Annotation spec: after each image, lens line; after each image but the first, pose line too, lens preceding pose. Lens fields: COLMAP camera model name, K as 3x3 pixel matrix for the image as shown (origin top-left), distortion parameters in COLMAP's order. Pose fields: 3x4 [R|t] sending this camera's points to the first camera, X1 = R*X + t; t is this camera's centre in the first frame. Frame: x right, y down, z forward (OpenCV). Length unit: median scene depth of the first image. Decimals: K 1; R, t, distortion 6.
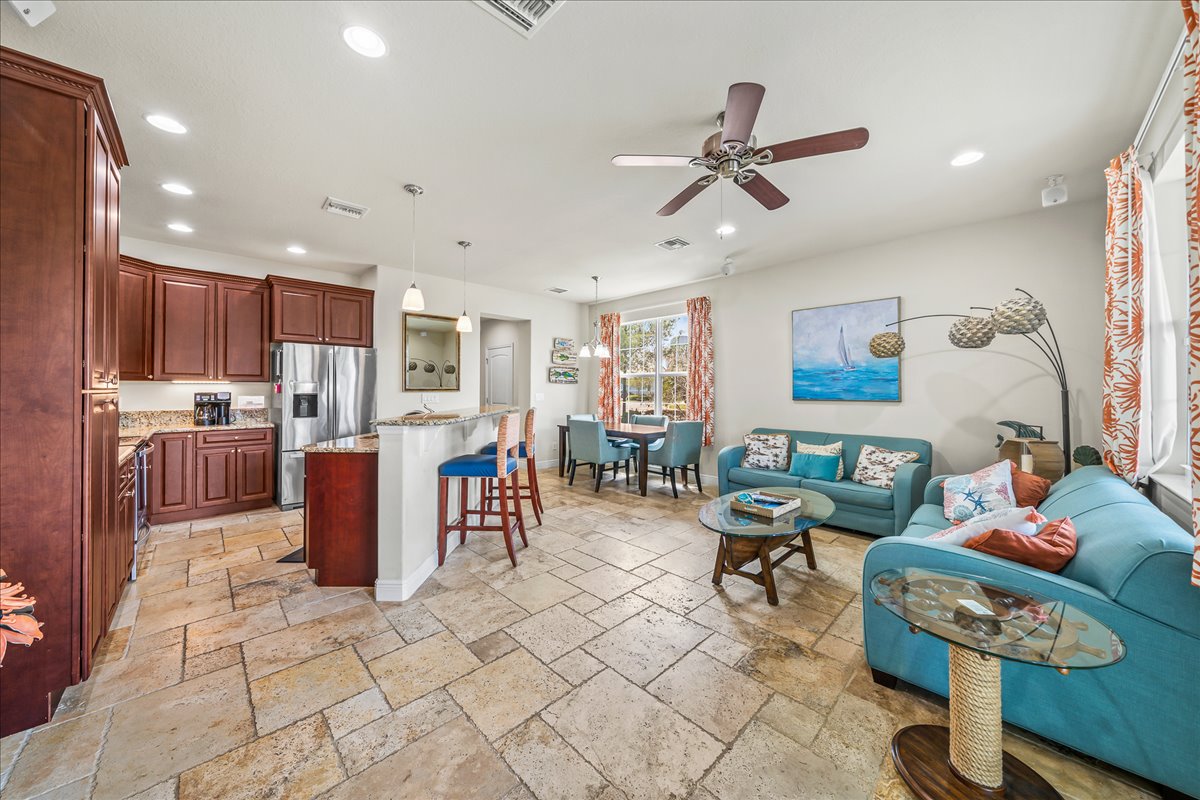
lens RADIAL K [[415.0, 0, 602.3], [0, 415.0, 391.2], [0, 0, 1]] dist [-0.000566, -0.000041]
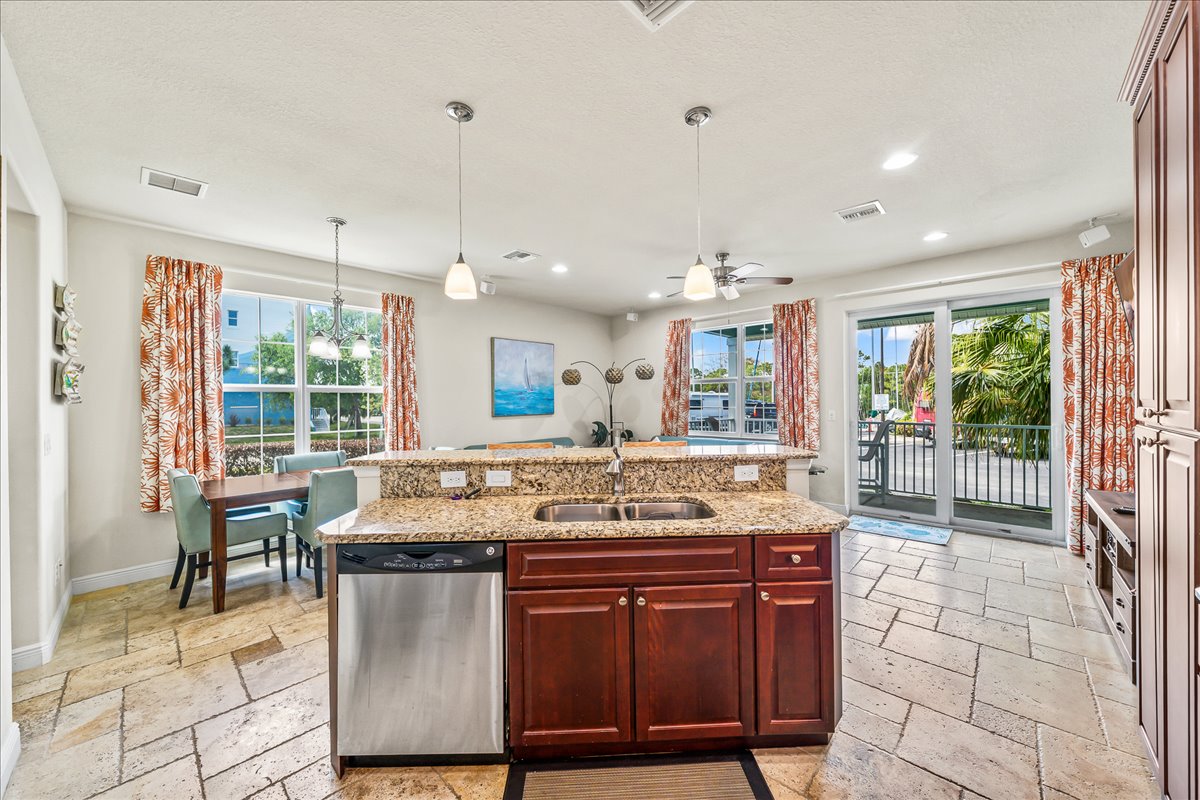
lens RADIAL K [[440.4, 0, 601.2], [0, 440.4, 398.4], [0, 0, 1]] dist [0.001050, 0.000033]
pose [[-0.045617, 0.003389, 0.998953, -0.771244], [0.016420, 0.999862, -0.002642, -0.021410], [-0.998824, 0.016283, -0.045666, 0.791056]]
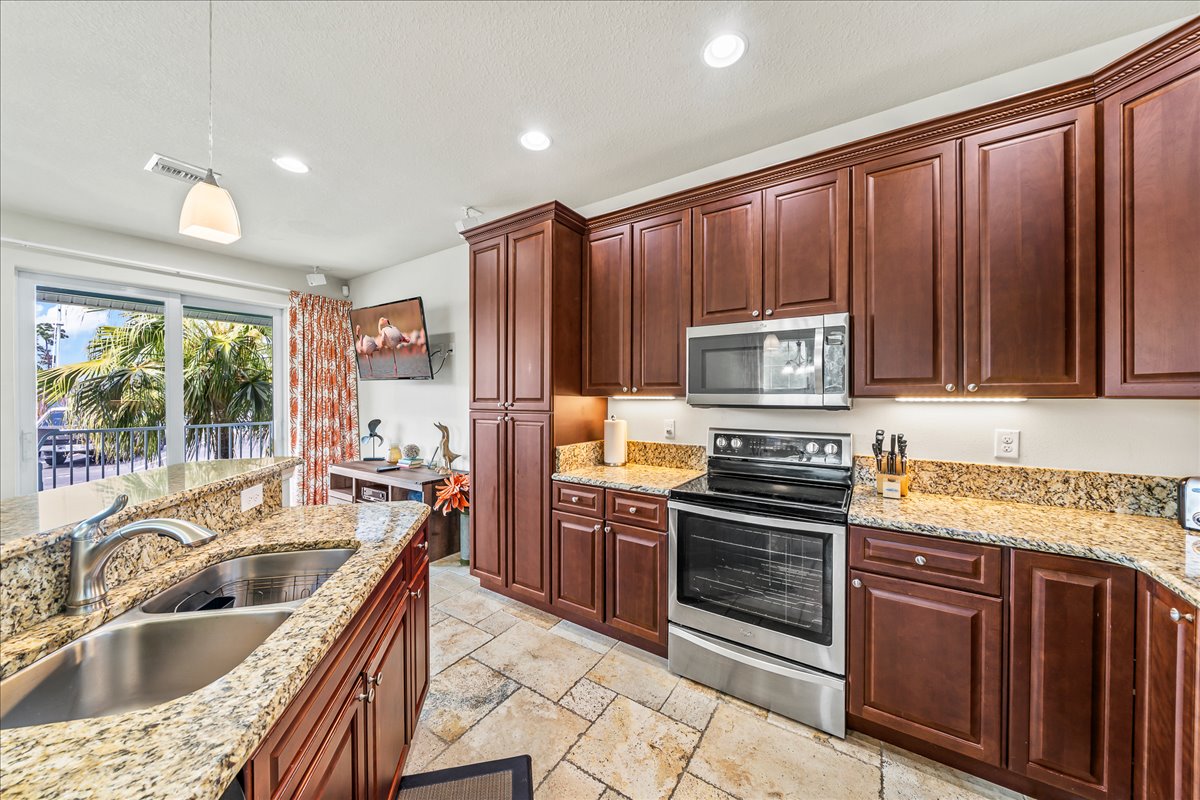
lens RADIAL K [[415.0, 0, 599.0], [0, 415.0, 397.6], [0, 0, 1]] dist [-0.000566, -0.000041]
pose [[-0.978999, 0.005846, -0.203781, -0.505880], [0.003224, 0.999908, 0.013199, -0.022250], [0.203839, 0.012265, -0.978928, 0.993342]]
